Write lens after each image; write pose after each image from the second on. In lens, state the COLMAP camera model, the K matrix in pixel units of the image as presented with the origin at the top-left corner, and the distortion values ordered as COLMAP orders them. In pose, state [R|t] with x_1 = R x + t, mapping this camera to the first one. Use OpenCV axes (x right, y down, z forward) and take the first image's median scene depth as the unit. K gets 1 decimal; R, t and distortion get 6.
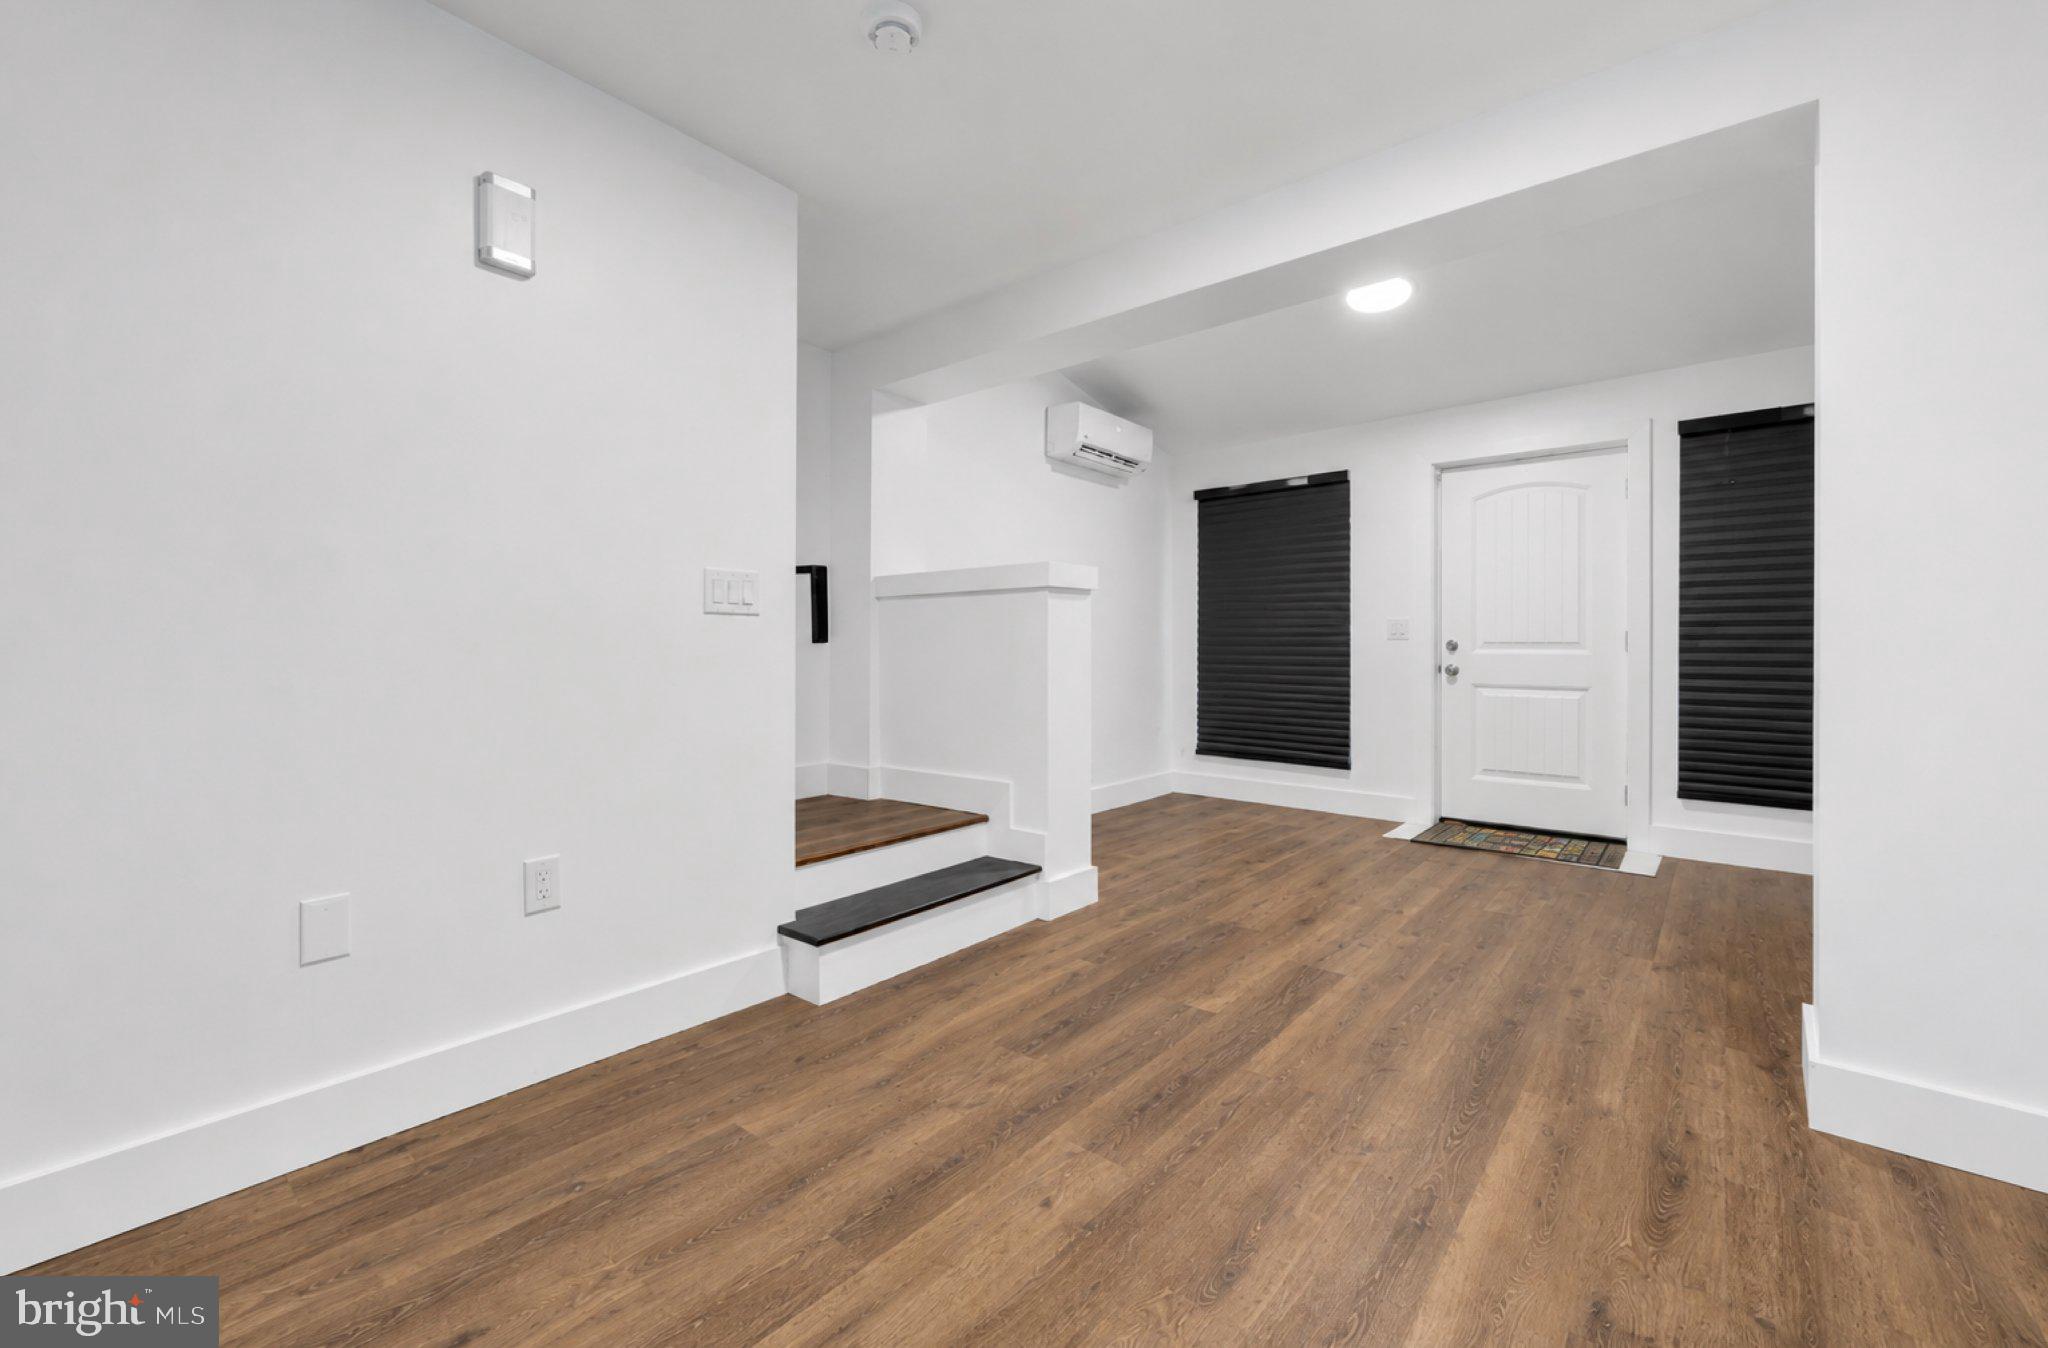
lens RADIAL K [[830.5, 0, 1024.7], [0, 830.5, 662.7], [0, 0, 1]] dist [-0.001050, -0.000030]
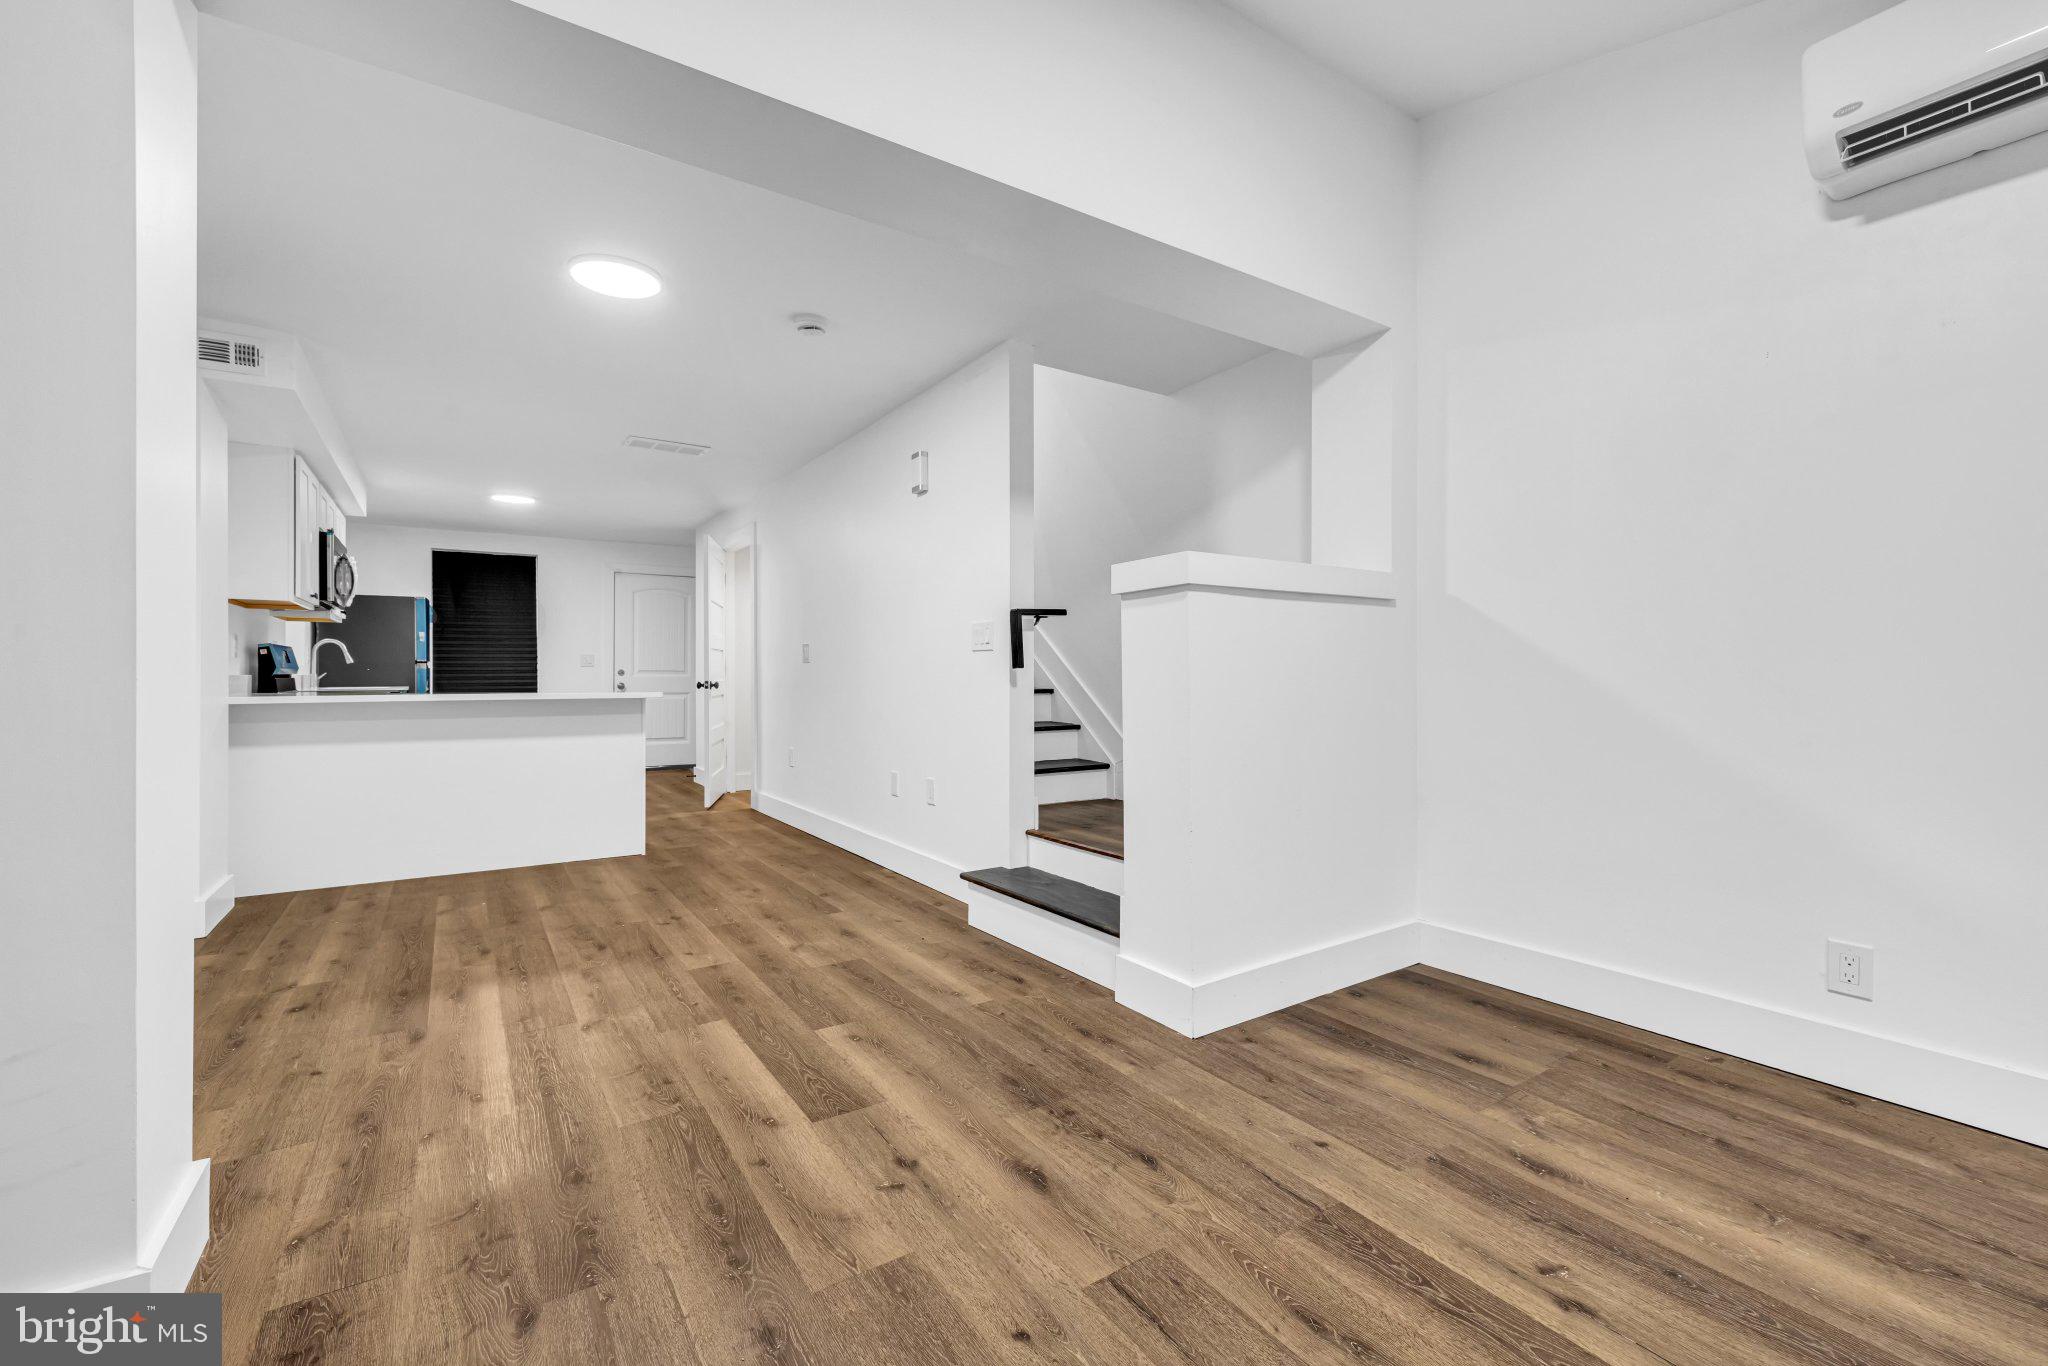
lens RADIAL K [[858.5, 0, 1026.0], [0, 858.5, 683.9], [0, 0, 1]] dist [0.003145, 0.000022]
pose [[-0.288603, -0.004386, -0.957439, 1.270488], [-0.012746, 0.999918, -0.000739, 0.004157], [0.957364, 0.011990, -0.288635, 1.703302]]
